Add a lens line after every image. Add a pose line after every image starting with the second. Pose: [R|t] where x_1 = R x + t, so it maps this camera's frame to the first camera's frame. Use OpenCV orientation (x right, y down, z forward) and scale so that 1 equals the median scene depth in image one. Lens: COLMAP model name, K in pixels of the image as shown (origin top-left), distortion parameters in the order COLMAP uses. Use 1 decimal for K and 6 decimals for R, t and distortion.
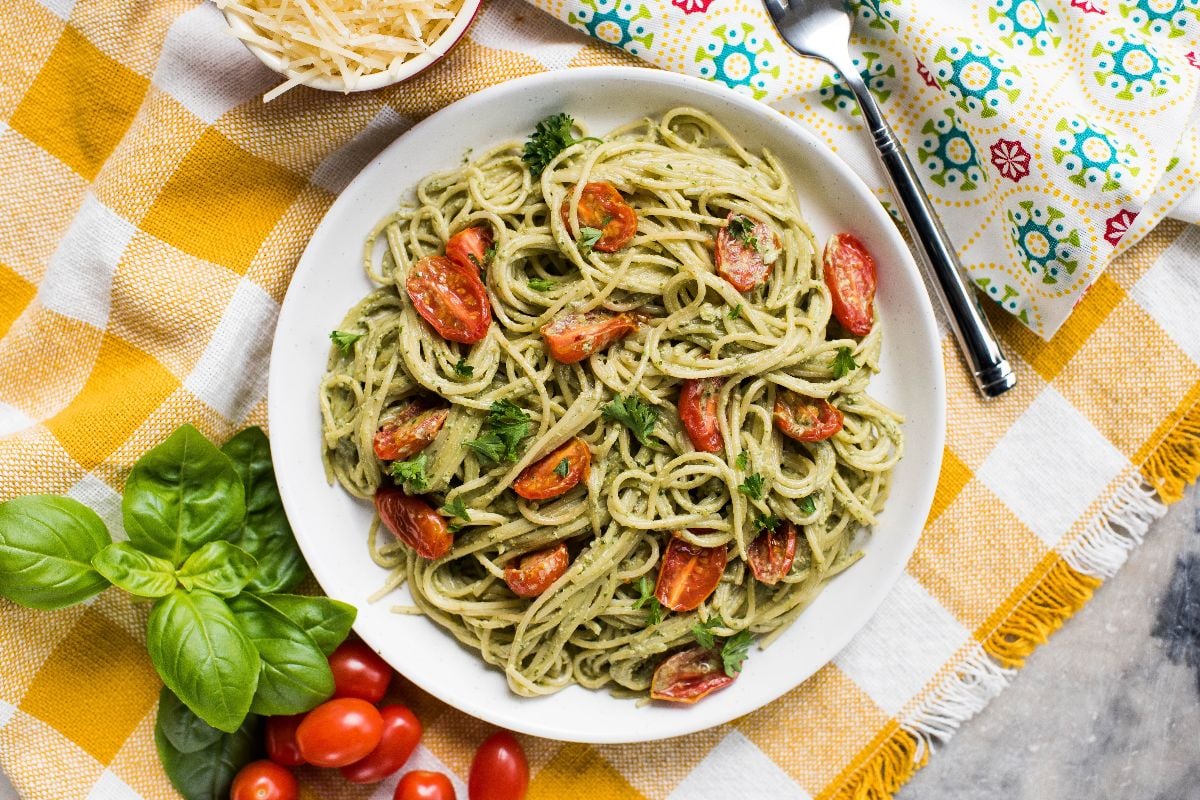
lens RADIAL K [[1292.9, 0, 606.4], [0, 1292.9, 393.7], [0, 0, 1]] dist [-0.117616, 0.000000]
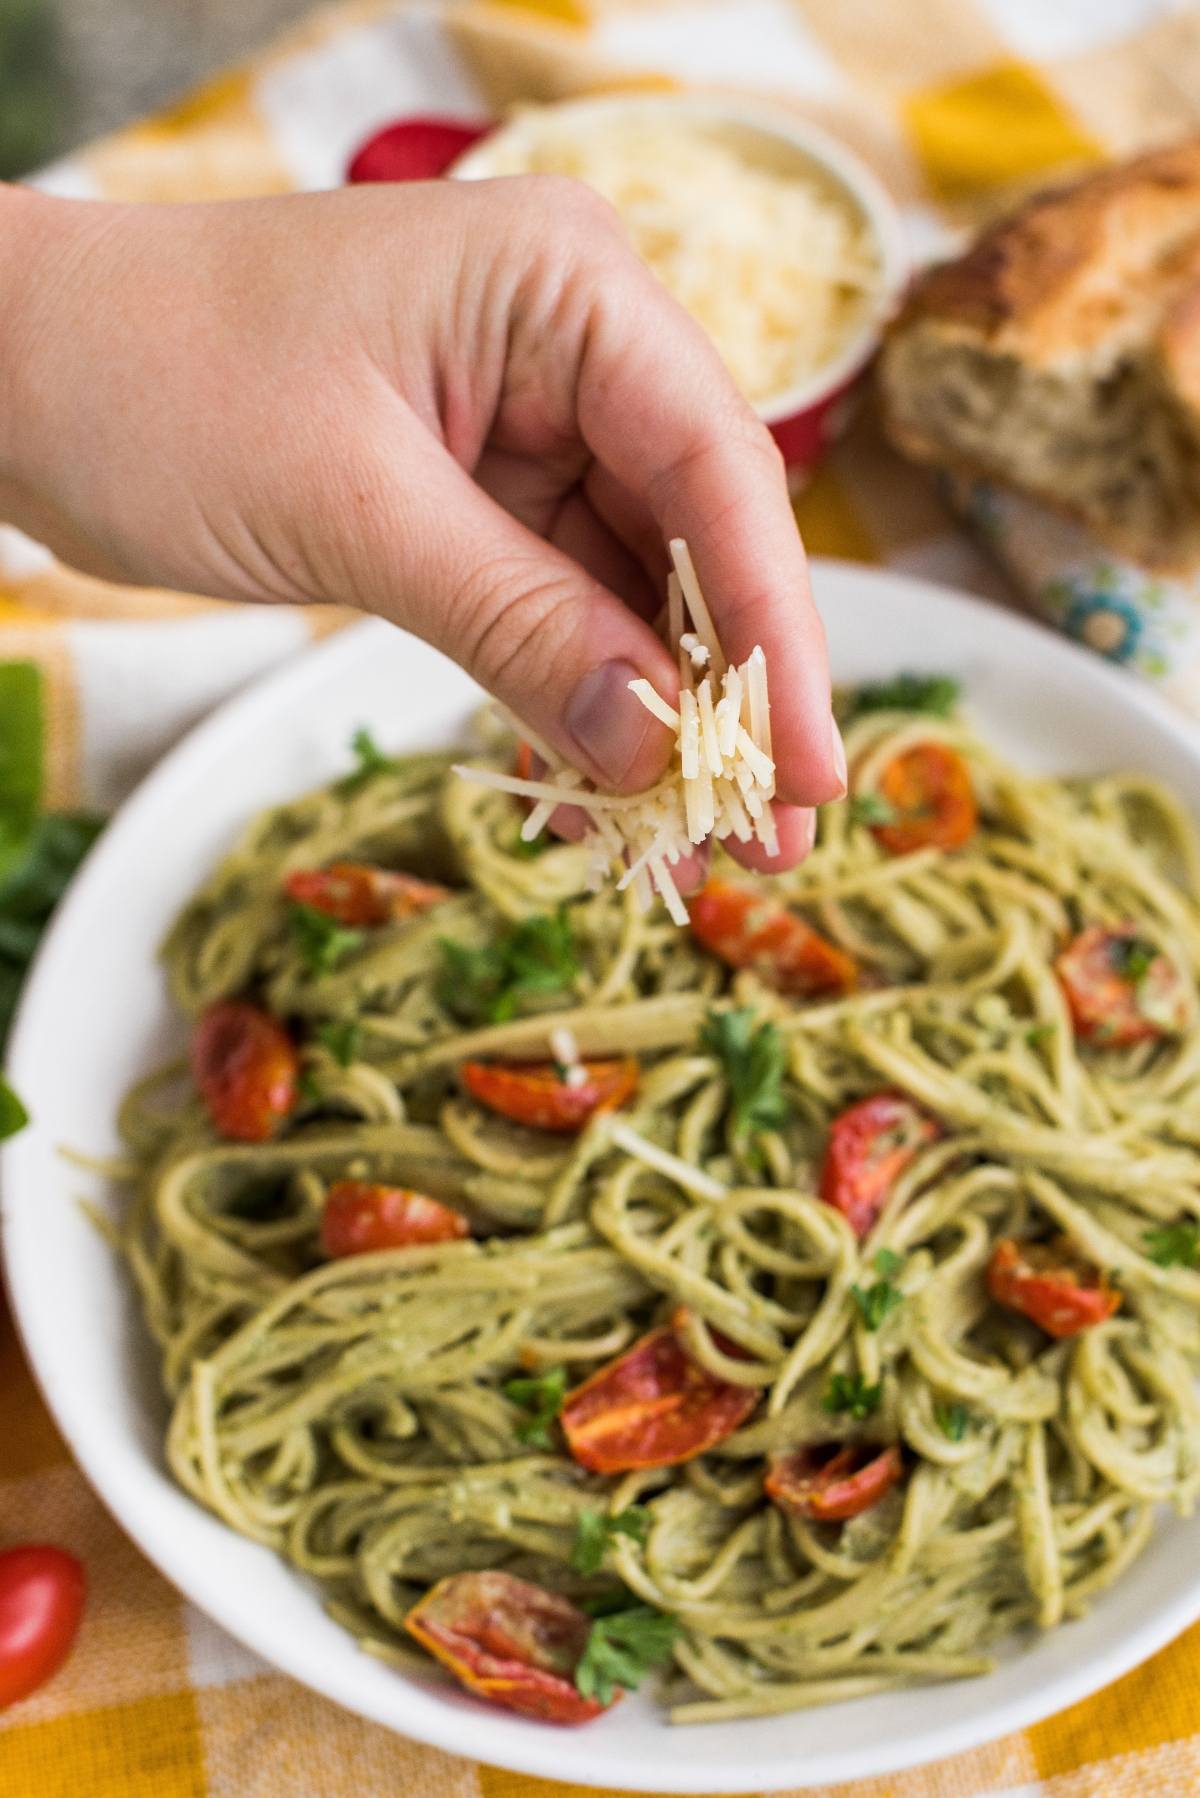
lens RADIAL K [[3188.0, 0, 586.0], [0, 3188.0, 911.1], [0, 0, 1]] dist [-0.164819, 0.000000]
pose [[0.805843, 0.493974, -0.326506, 0.324686], [-0.590777, 0.633490, -0.499672, 0.601284], [-0.039986, 0.595550, 0.802322, 0.000882]]
